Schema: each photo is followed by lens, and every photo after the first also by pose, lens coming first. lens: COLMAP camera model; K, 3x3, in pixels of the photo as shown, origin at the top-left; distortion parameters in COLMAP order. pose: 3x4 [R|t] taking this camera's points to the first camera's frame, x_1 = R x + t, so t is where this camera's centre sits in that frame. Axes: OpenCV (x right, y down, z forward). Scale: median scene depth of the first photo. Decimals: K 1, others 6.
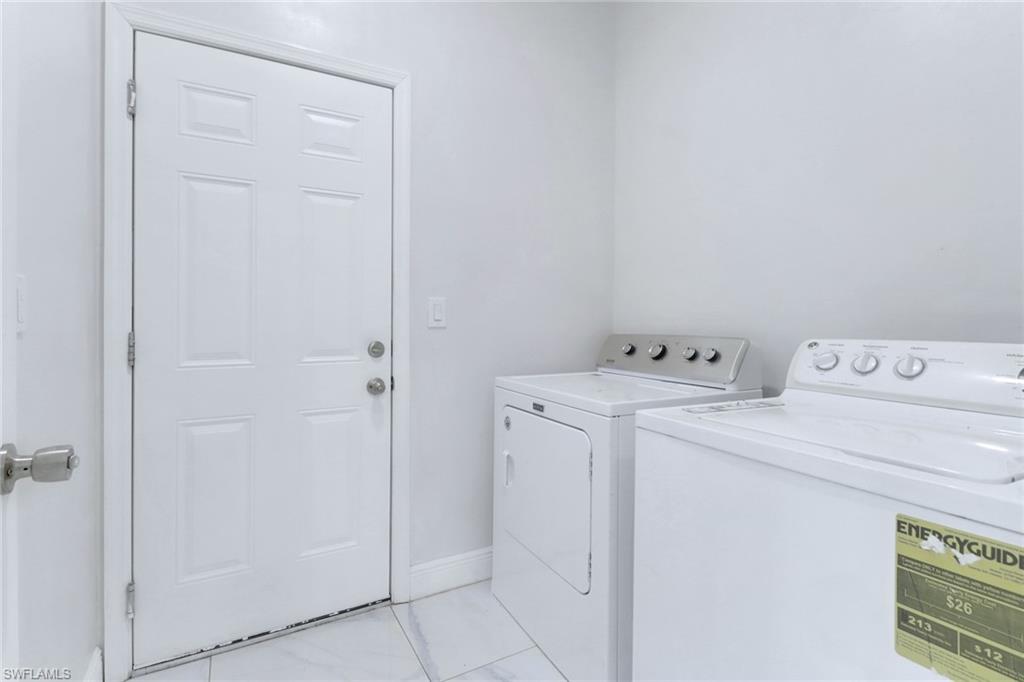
lens RADIAL K [[496.4, 0, 512.5], [0, 496.4, 335.8], [0, 0, 1]] dist [-0.001452, -0.000283]
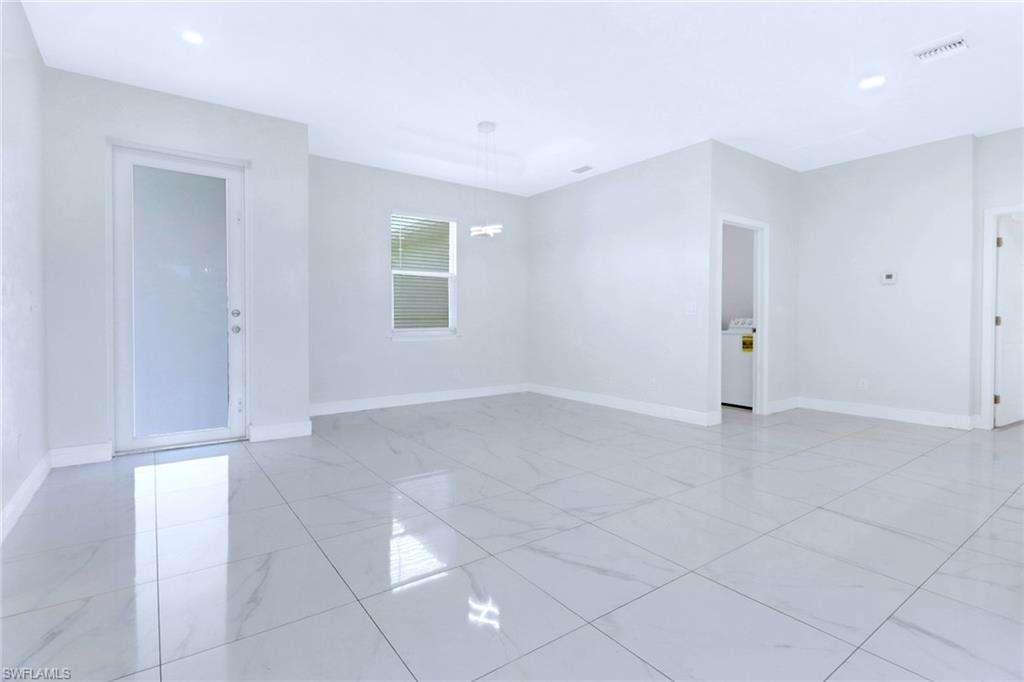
lens RADIAL K [[496.4, 0, 512.4], [0, 496.4, 335.0], [0, 0, 1]] dist [-0.001452, -0.000283]
pose [[0.992431, -0.005245, 0.122690, -2.249345], [0.003779, 0.999919, 0.012174, 0.106868], [-0.122744, -0.011618, 0.992370, -3.730865]]
